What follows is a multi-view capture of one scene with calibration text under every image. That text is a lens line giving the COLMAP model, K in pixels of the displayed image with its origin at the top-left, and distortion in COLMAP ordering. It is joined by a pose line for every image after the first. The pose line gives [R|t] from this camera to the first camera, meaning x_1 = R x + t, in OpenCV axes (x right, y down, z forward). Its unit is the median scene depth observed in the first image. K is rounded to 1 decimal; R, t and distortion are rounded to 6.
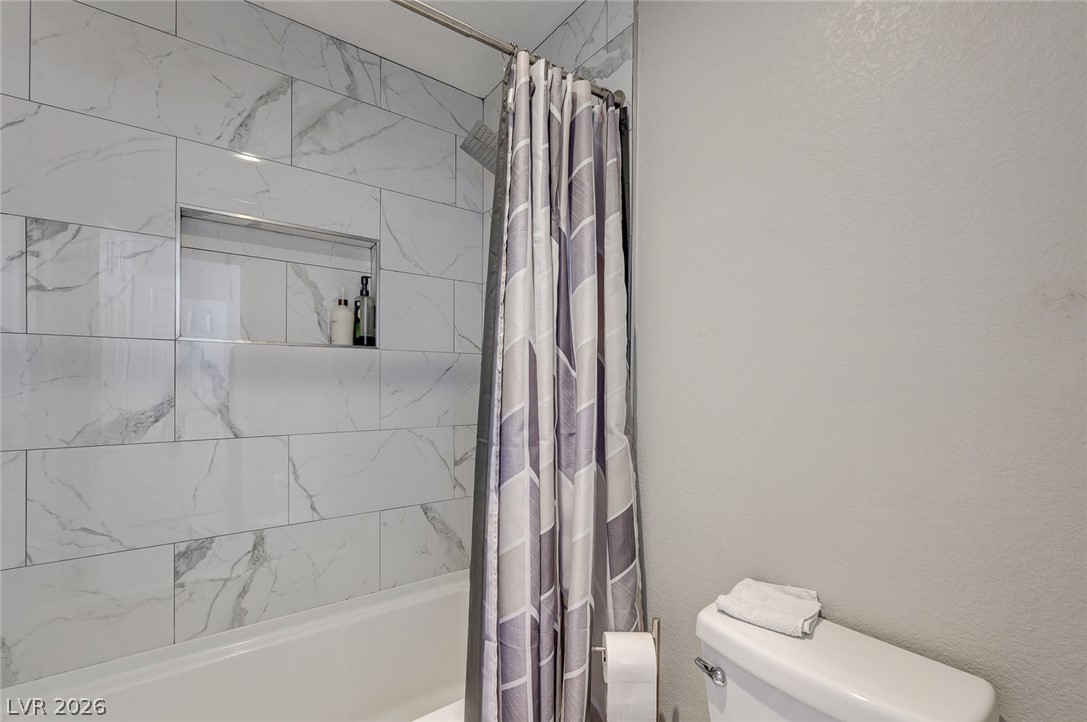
lens RADIAL K [[471.5, 0, 542.4], [0, 471.5, 370.4], [0, 0, 1]] dist [-0.005230, 0.001002]
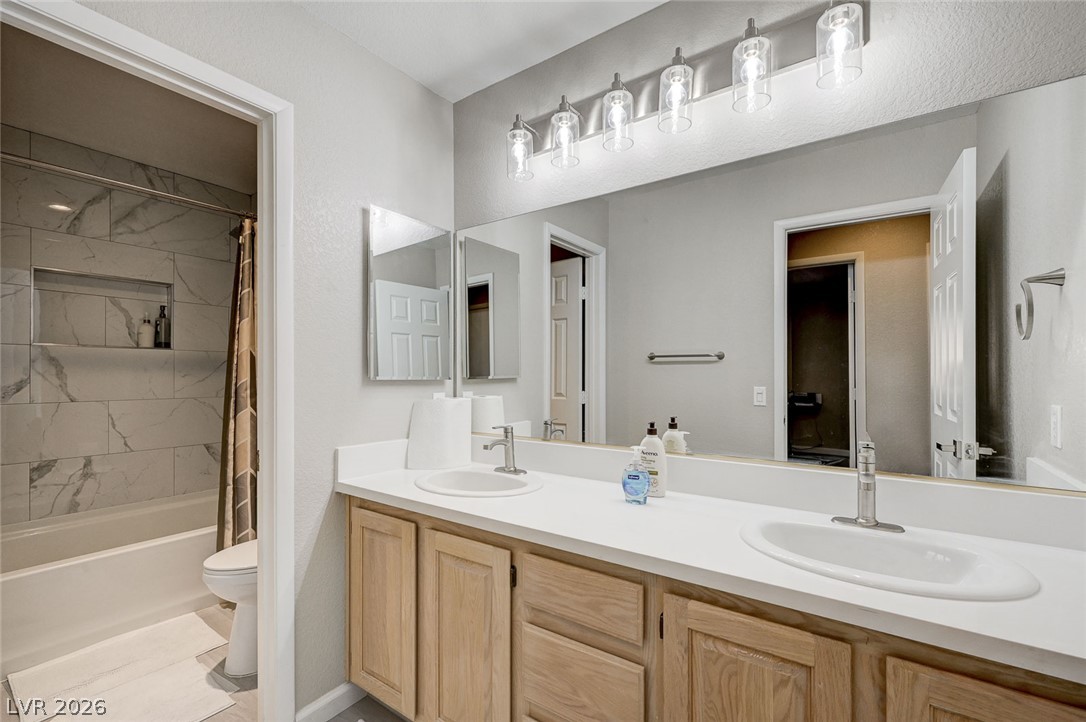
lens RADIAL K [[471.1, 0, 546.0], [0, 471.1, 367.6], [0, 0, 1]] dist [-0.005230, 0.001002]
pose [[0.950484, 0.002835, 0.310760, 0.444909], [-0.006506, 0.999921, 0.010777, -0.009887], [-0.310705, -0.012265, 0.950427, -1.125720]]
